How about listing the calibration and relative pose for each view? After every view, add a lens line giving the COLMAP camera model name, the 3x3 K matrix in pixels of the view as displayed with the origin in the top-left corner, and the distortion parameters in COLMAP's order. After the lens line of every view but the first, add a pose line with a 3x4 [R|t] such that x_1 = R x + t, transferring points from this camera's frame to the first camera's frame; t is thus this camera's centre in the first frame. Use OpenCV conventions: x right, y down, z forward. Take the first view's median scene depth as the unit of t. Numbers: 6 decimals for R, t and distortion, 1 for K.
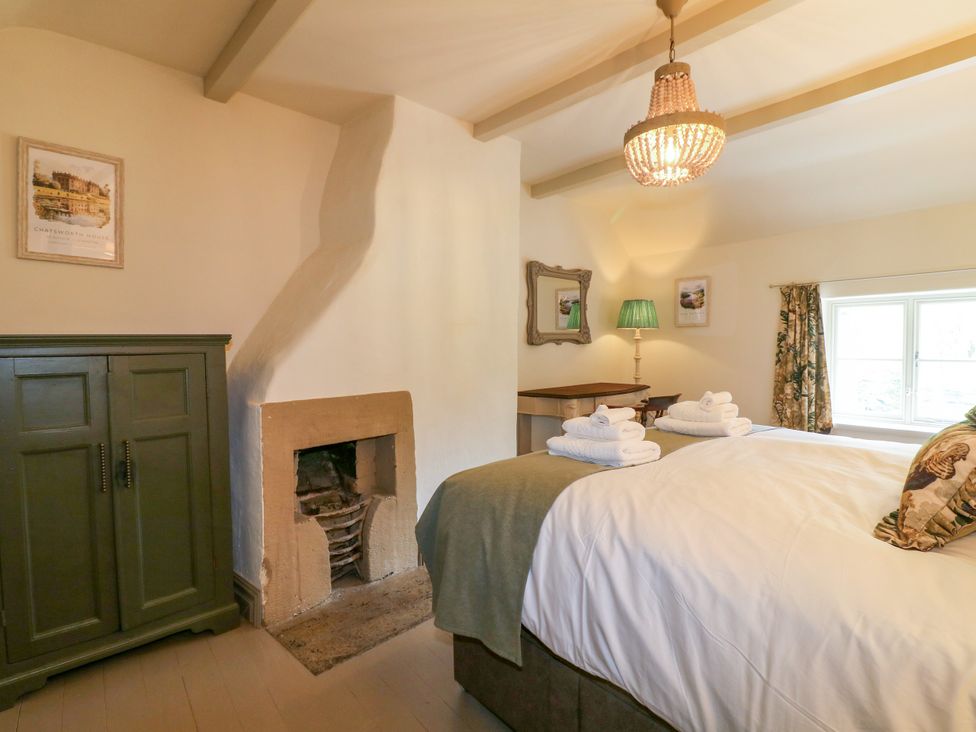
lens RADIAL K [[504.6, 0, 487.4], [0, 504.6, 361.4], [0, 0, 1]] dist [0.000428, -0.015431]
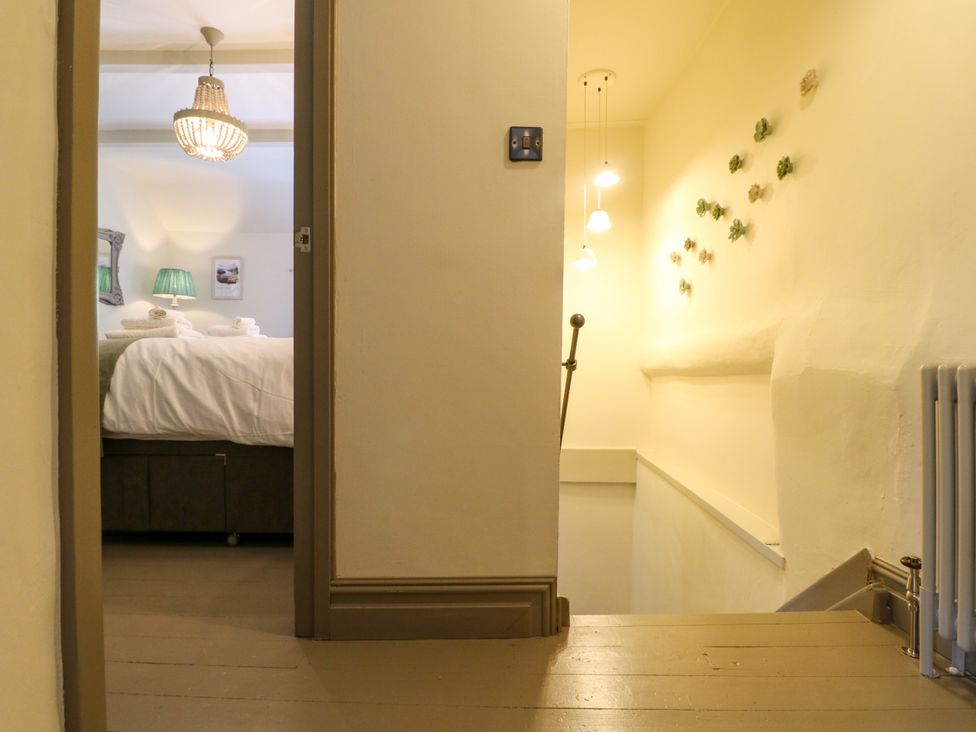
lens RADIAL K [[504.6, 0, 487.4], [0, 504.6, 361.4], [0, 0, 1]] dist [0.000428, -0.015431]
pose [[0.654080, 0.001519, 0.756424, -0.209262], [0.013729, 0.999809, -0.013880, 0.264431], [-0.756301, 0.019464, 0.653935, -0.543284]]
